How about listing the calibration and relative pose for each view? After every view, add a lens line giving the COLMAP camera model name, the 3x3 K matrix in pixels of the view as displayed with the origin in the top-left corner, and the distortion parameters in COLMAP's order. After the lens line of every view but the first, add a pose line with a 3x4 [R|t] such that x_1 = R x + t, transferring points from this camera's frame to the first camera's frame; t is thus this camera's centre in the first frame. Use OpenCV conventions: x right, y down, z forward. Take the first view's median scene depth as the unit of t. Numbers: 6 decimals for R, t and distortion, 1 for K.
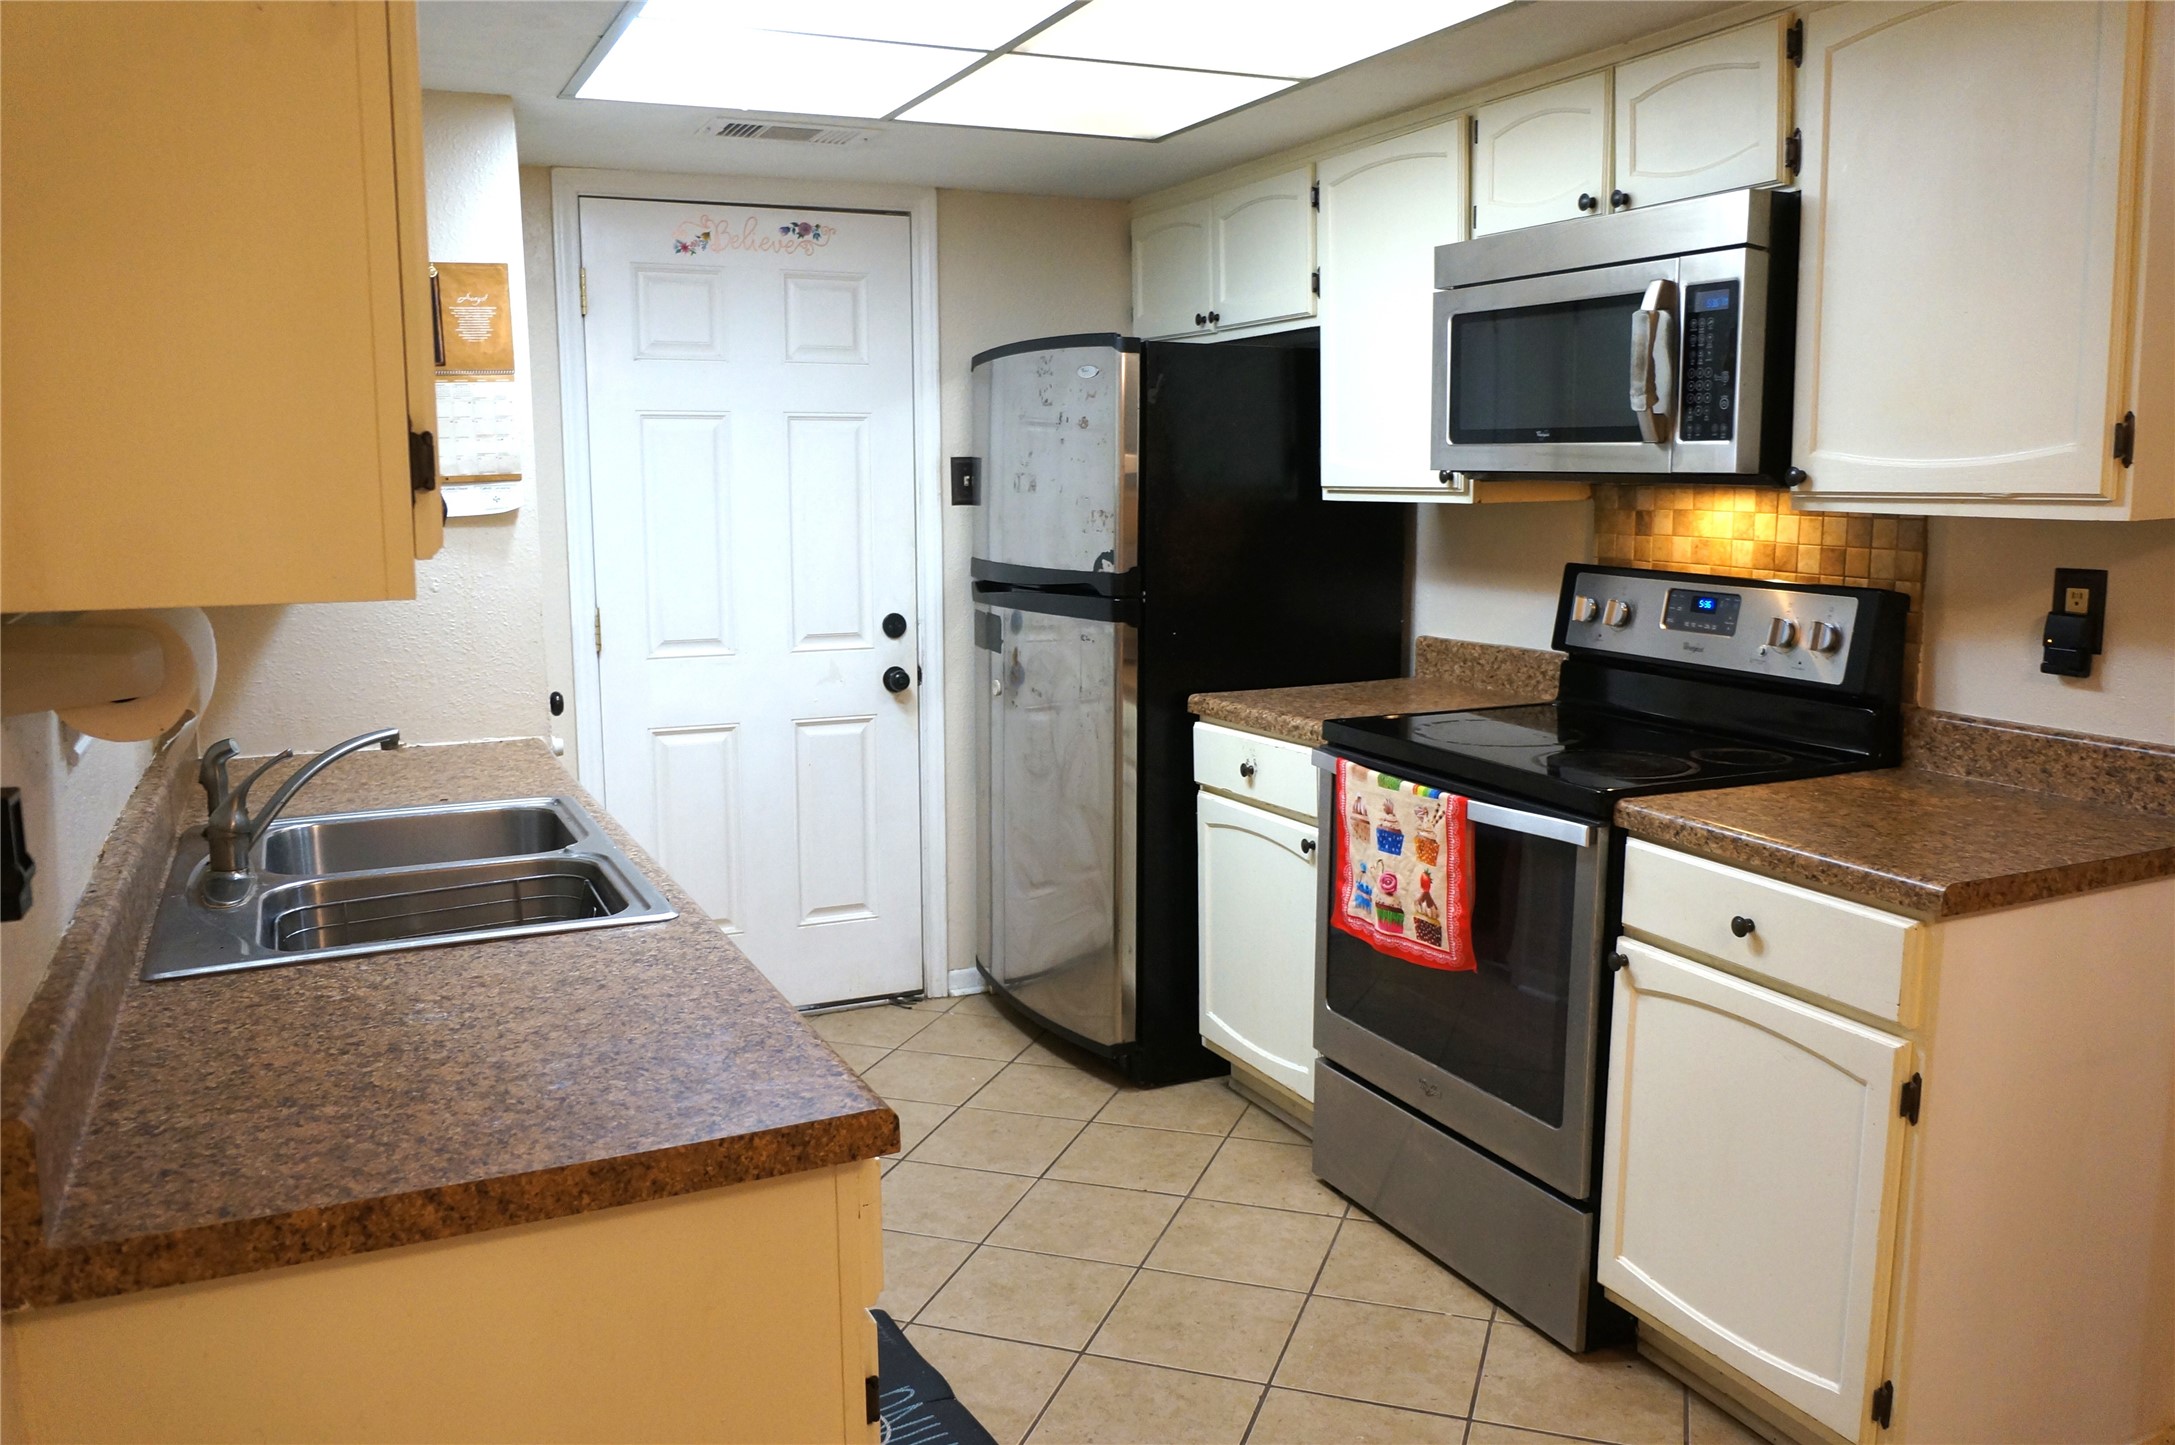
lens RADIAL K [[1683.9, 0, 1091.1], [0, 1683.9, 719.6], [0, 0, 1]] dist [-0.037883, 0.022420]
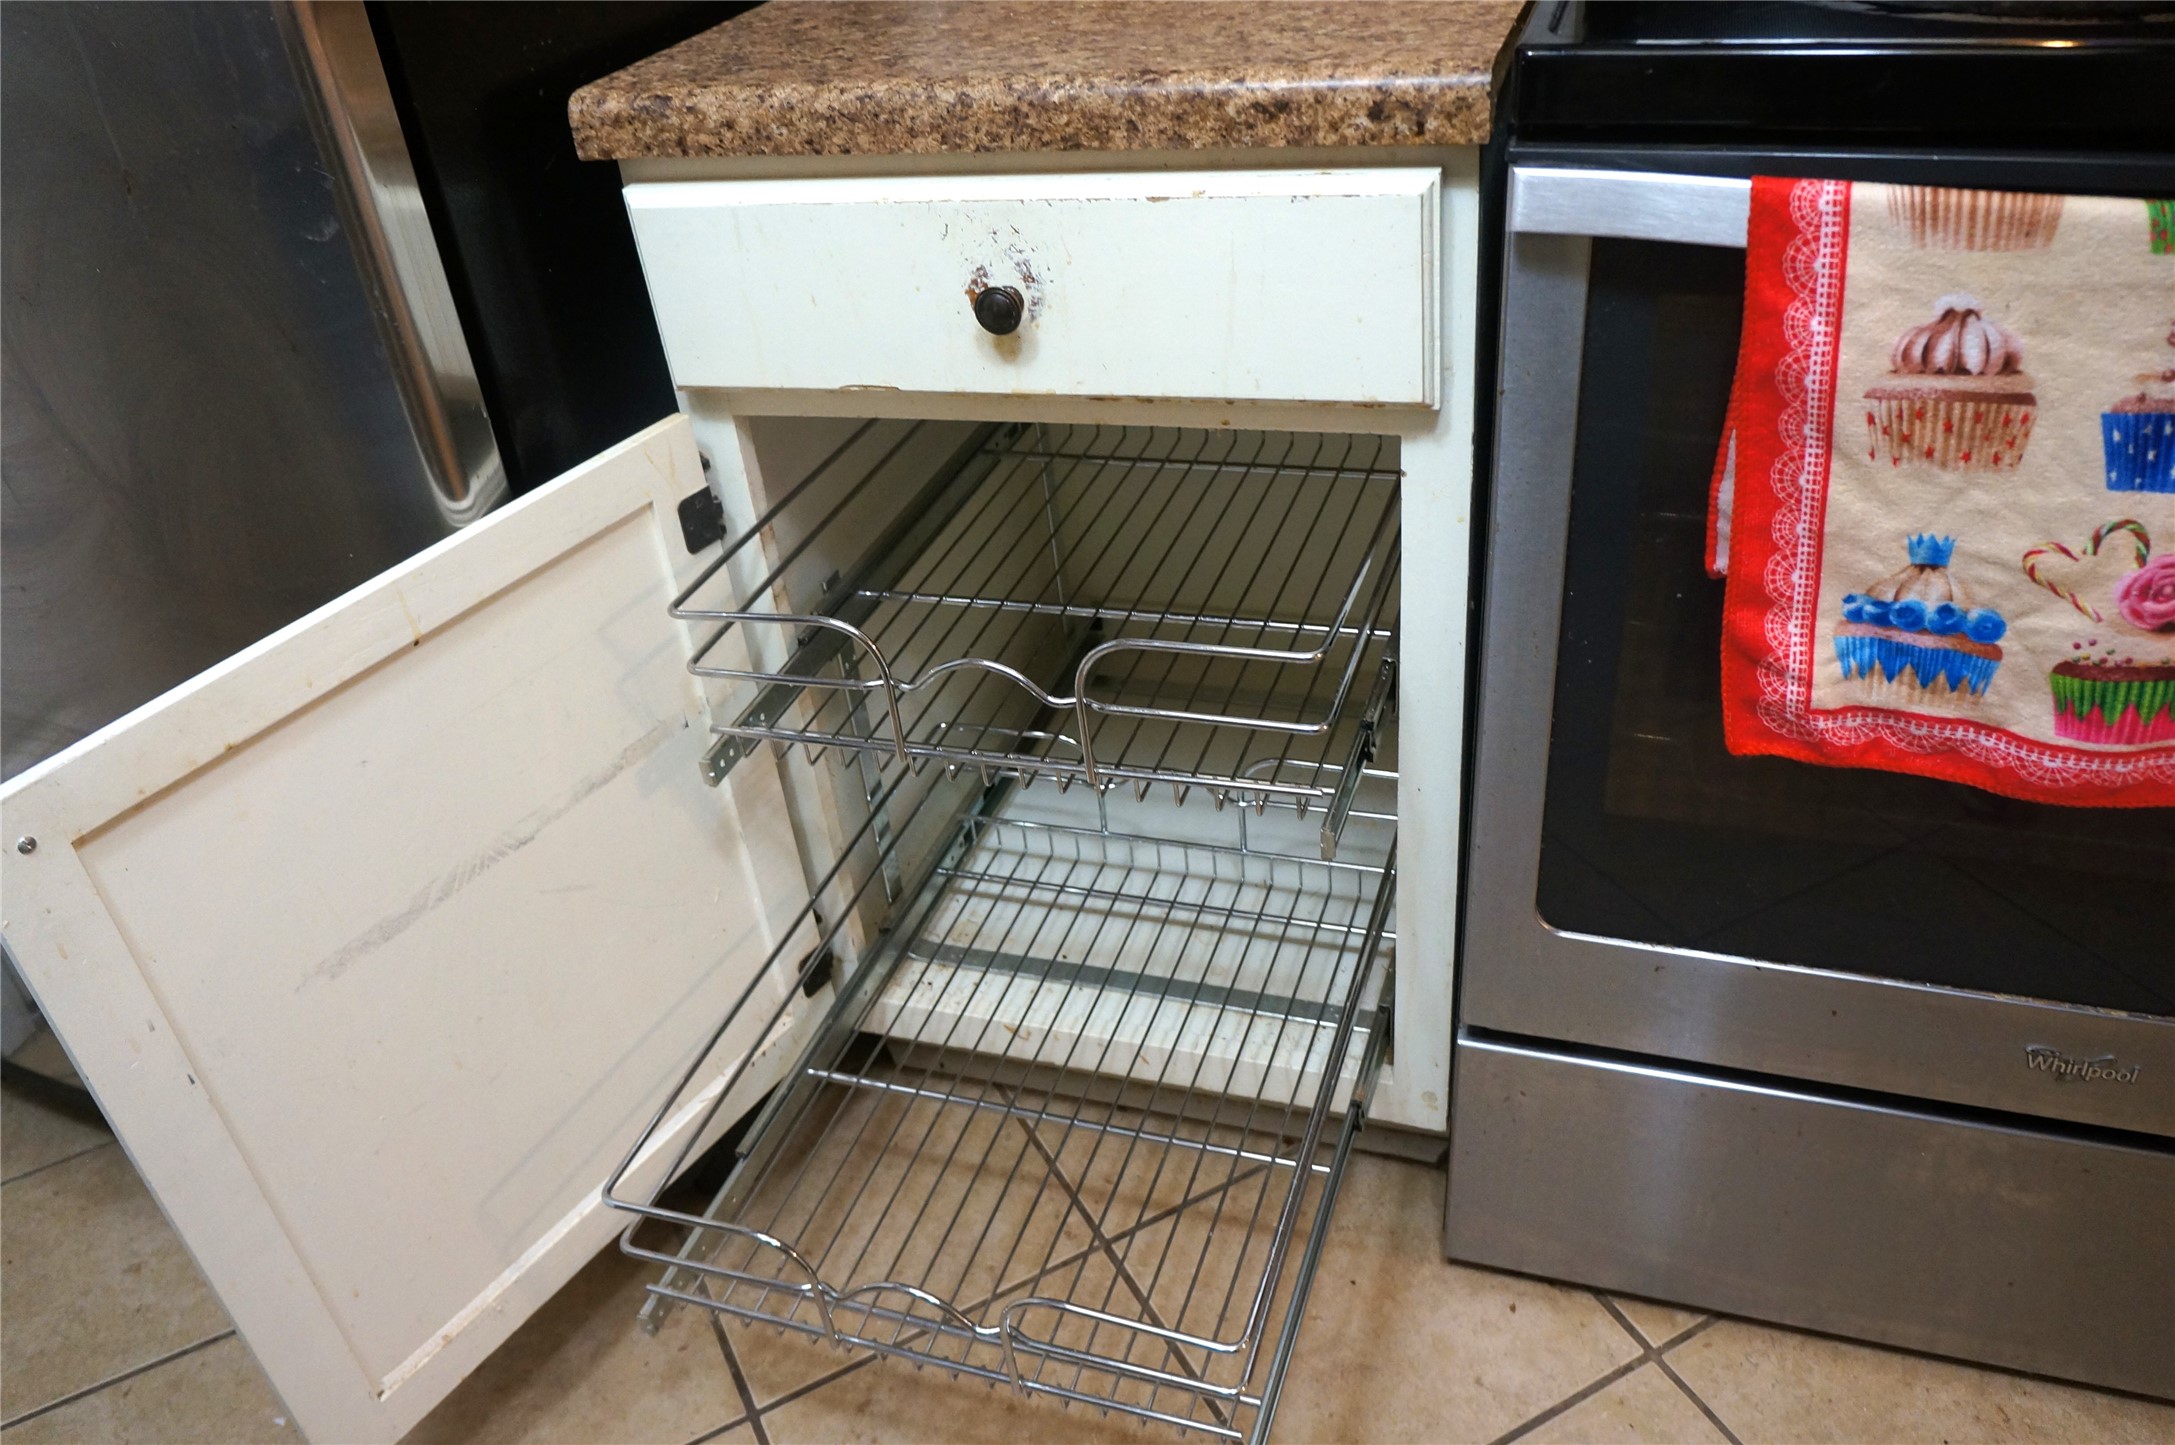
lens RADIAL K [[1683.9, 0, 1102.9], [0, 1683.9, 718.6], [0, 0, 1]] dist [-0.037883, 0.022420]
pose [[0.687042, -0.439835, 0.578376, -0.105275], [0.187891, 0.876450, 0.443319, -0.037028], [-0.701905, -0.195907, 0.684799, 0.882177]]
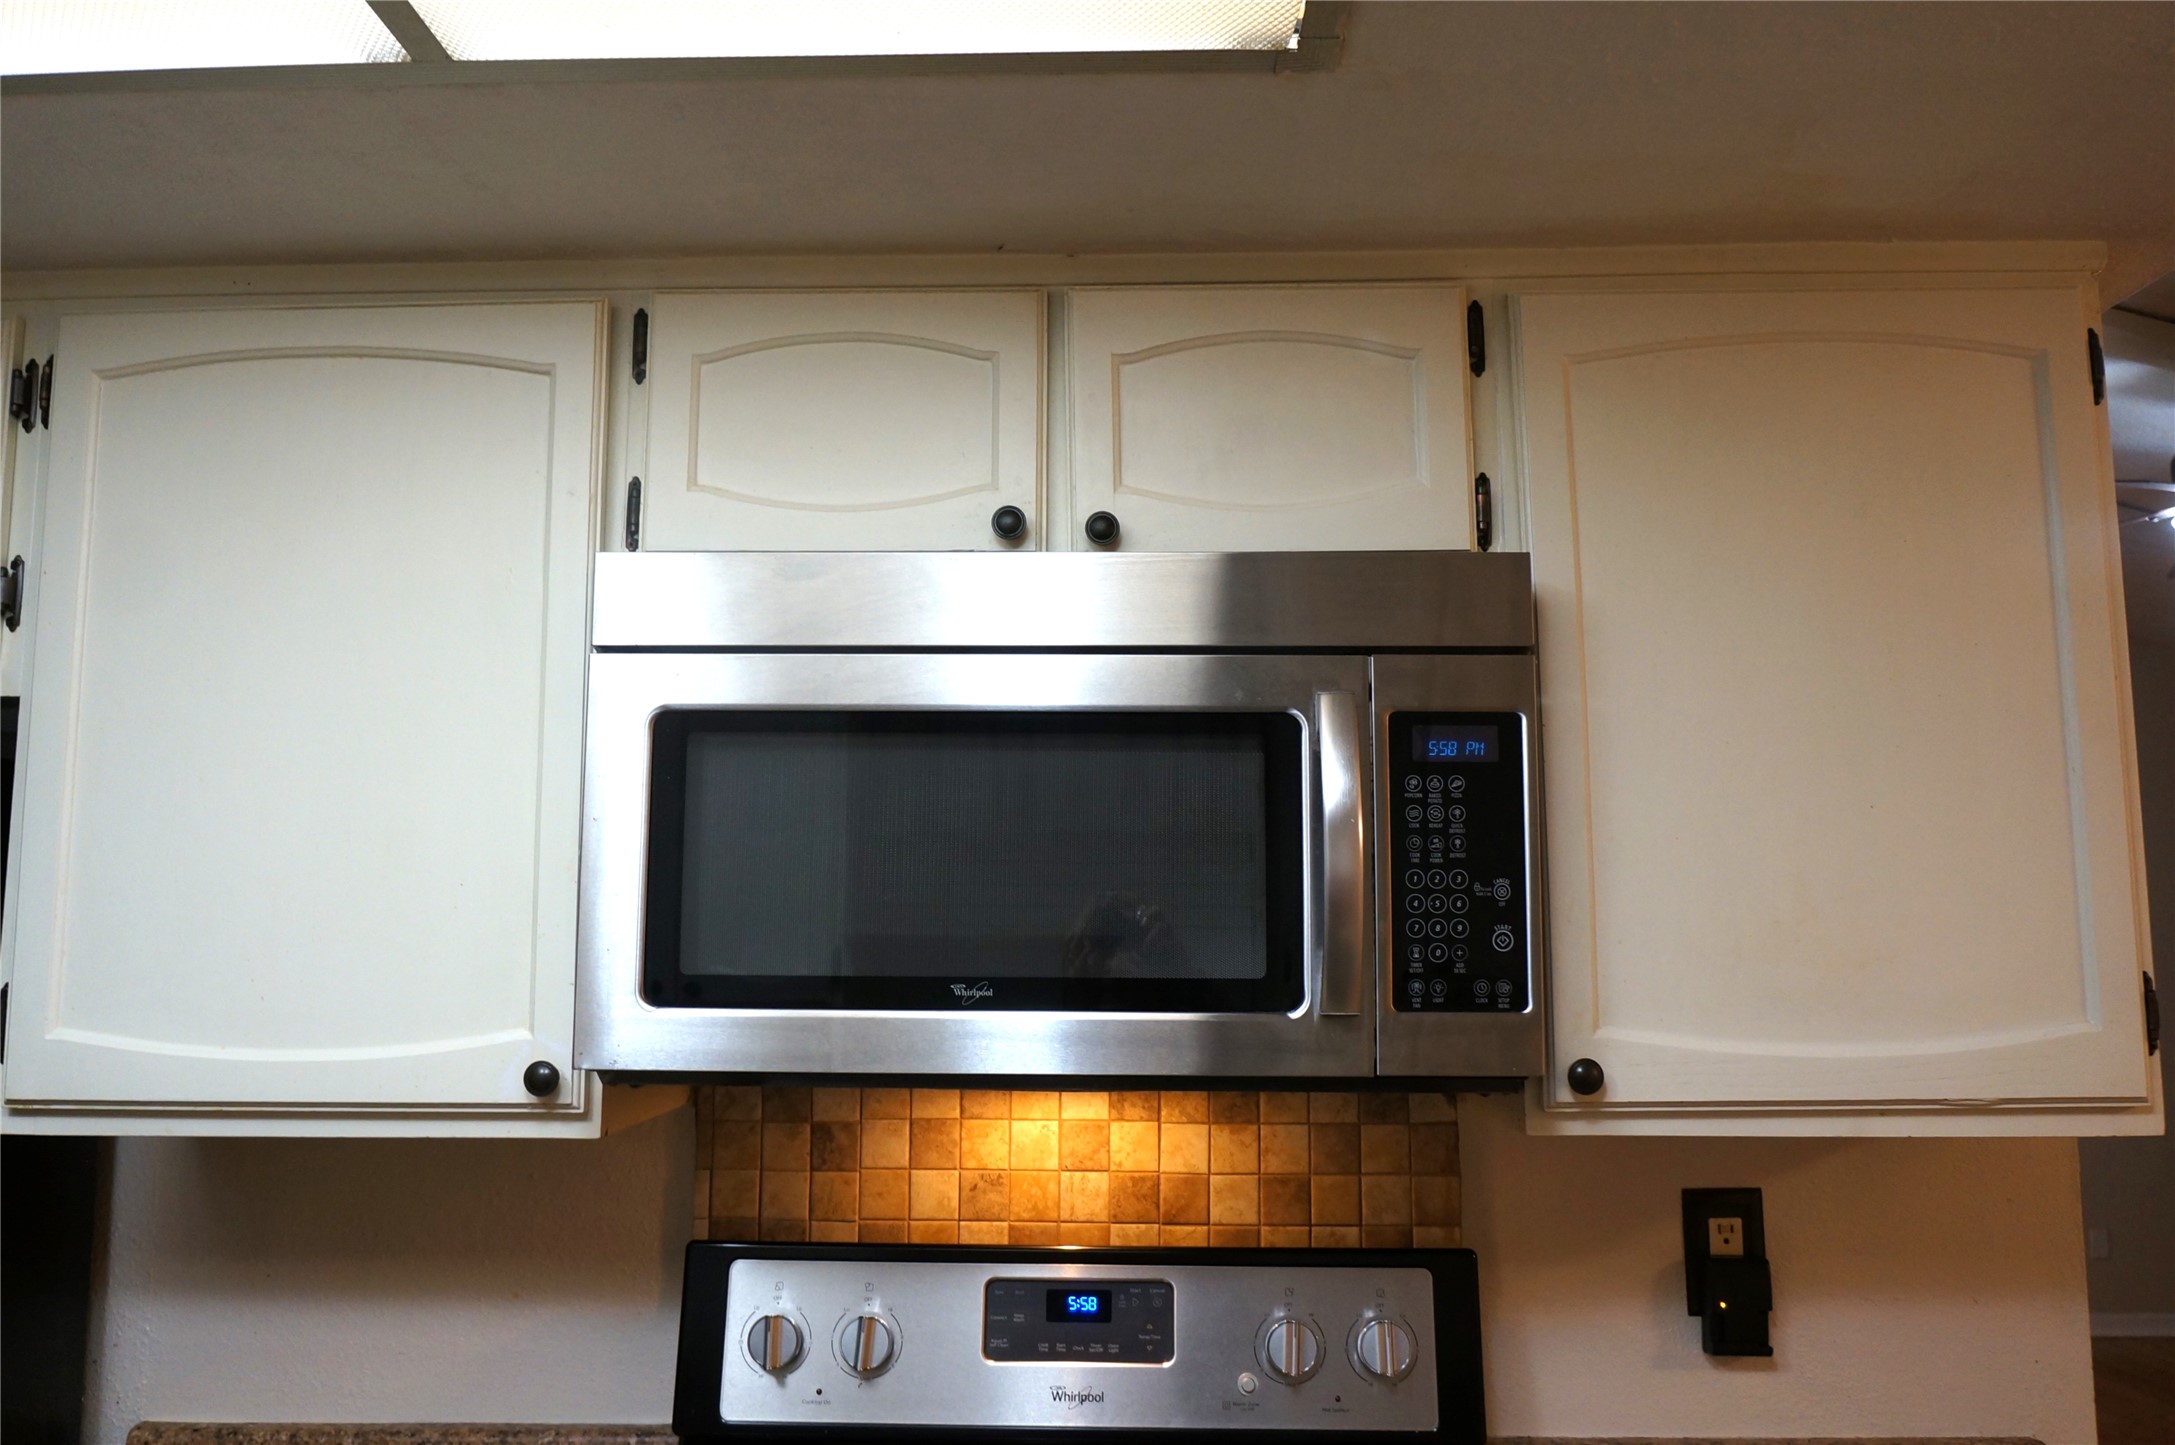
lens RADIAL K [[1683.9, 0, 1087.7], [0, 1683.9, 726.0], [0, 0, 1]] dist [-0.037883, 0.022420]
pose [[0.448009, 0.125353, 0.885197, -0.122073], [0.130719, 0.970296, -0.203563, -0.137447], [-0.884421, 0.206910, 0.418316, 0.737199]]
